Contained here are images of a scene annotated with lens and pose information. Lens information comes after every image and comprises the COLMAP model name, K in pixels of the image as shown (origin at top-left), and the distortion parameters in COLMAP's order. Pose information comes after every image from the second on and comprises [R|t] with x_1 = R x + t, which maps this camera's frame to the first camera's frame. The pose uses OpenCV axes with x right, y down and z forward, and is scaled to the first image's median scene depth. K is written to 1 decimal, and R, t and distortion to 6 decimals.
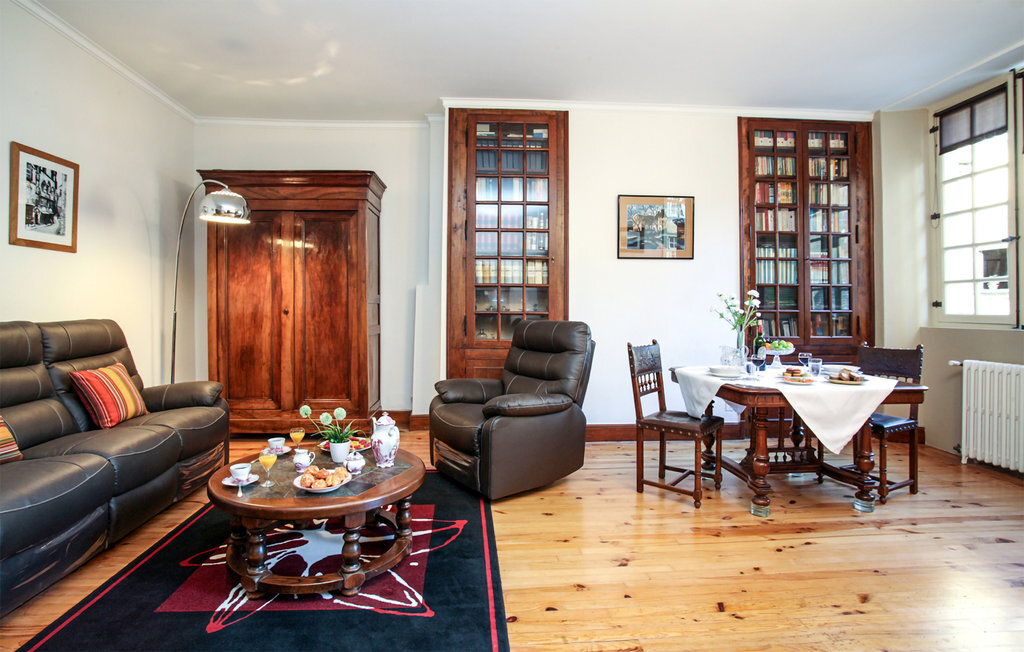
lens RADIAL K [[505.1, 0, 499.0], [0, 505.1, 304.8], [0, 0, 1]] dist [-0.042163, 0.010211]
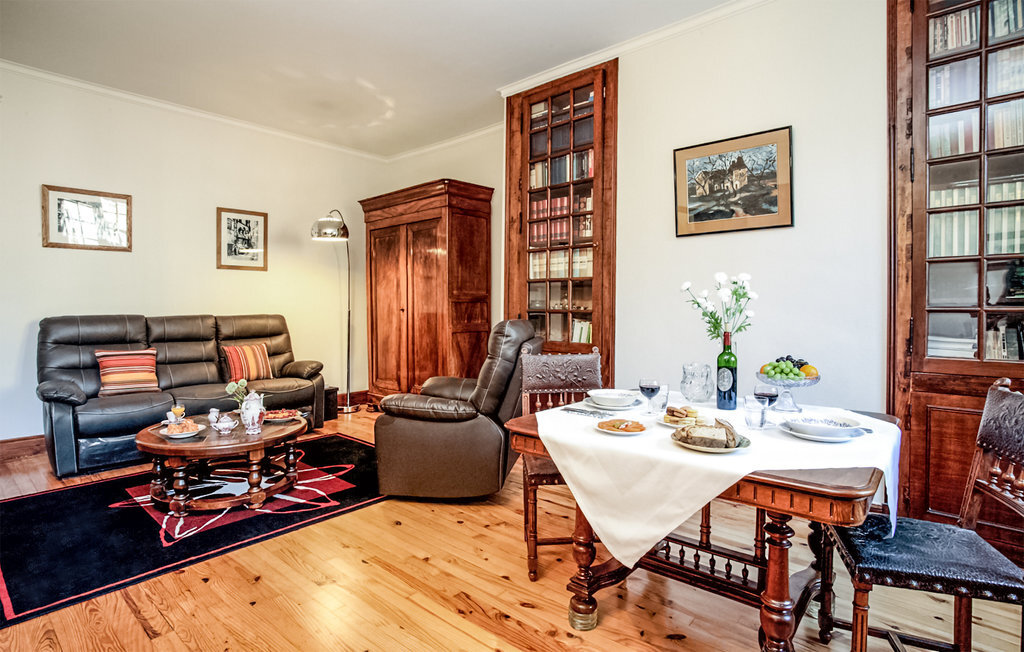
lens RADIAL K [[505.1, 0, 505.7], [0, 505.1, 318.6], [0, 0, 1]] dist [-0.042163, 0.010211]
pose [[0.711031, 0.011874, -0.703060, 0.590786], [0.005859, 0.999723, 0.022810, 0.008633], [0.703136, -0.020338, 0.710764, 0.315768]]
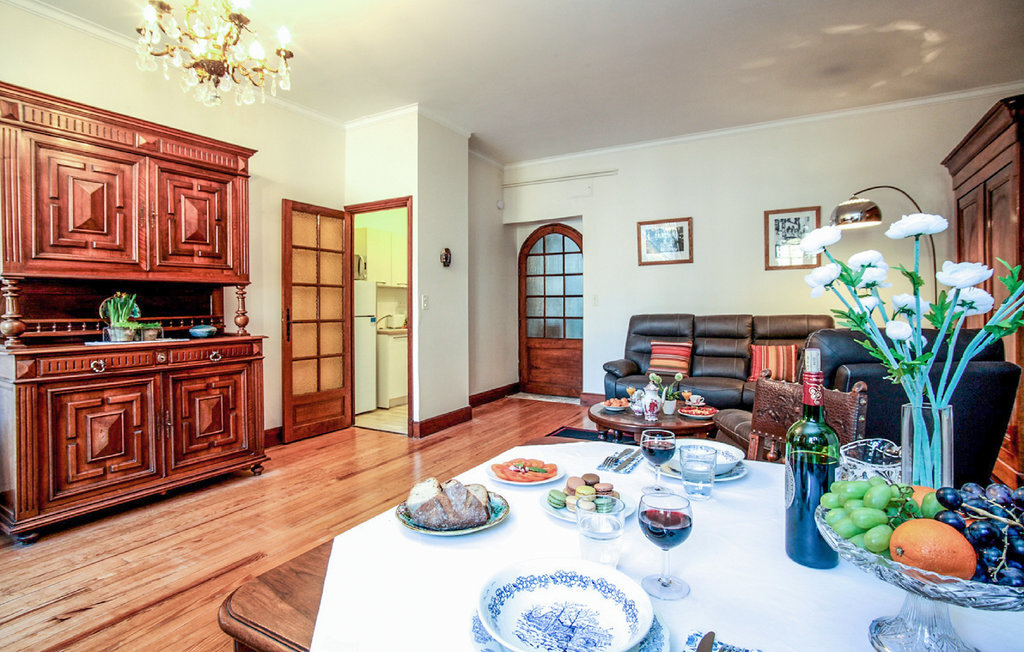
lens RADIAL K [[505.1, 0, 509.1], [0, 505.1, 320.0], [0, 0, 1]] dist [-0.042163, 0.010211]
pose [[-0.546793, 0.014703, -0.837139, 0.644228], [0.006342, 0.999890, 0.013419, 0.014218], [0.837244, 0.002029, -0.546826, 0.795651]]
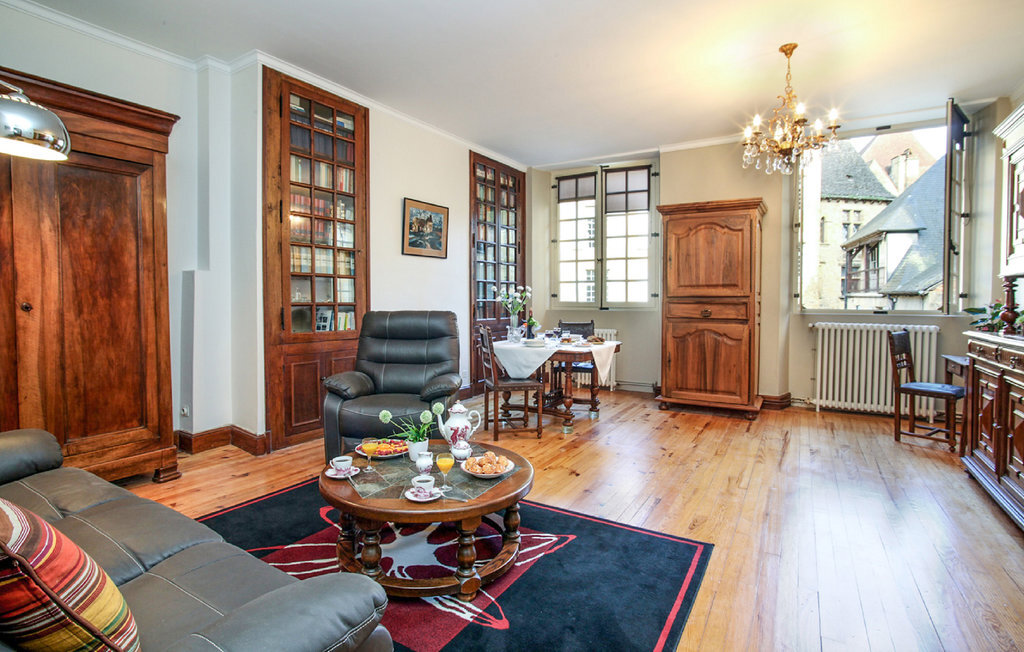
lens RADIAL K [[505.1, 0, 492.3], [0, 505.1, 309.5], [0, 0, 1]] dist [-0.042163, 0.010211]
pose [[0.590041, -0.021869, 0.807077, -0.572428], [-0.007838, 0.999431, 0.032812, -0.007411], [-0.807335, -0.025686, 0.589534, 0.178484]]
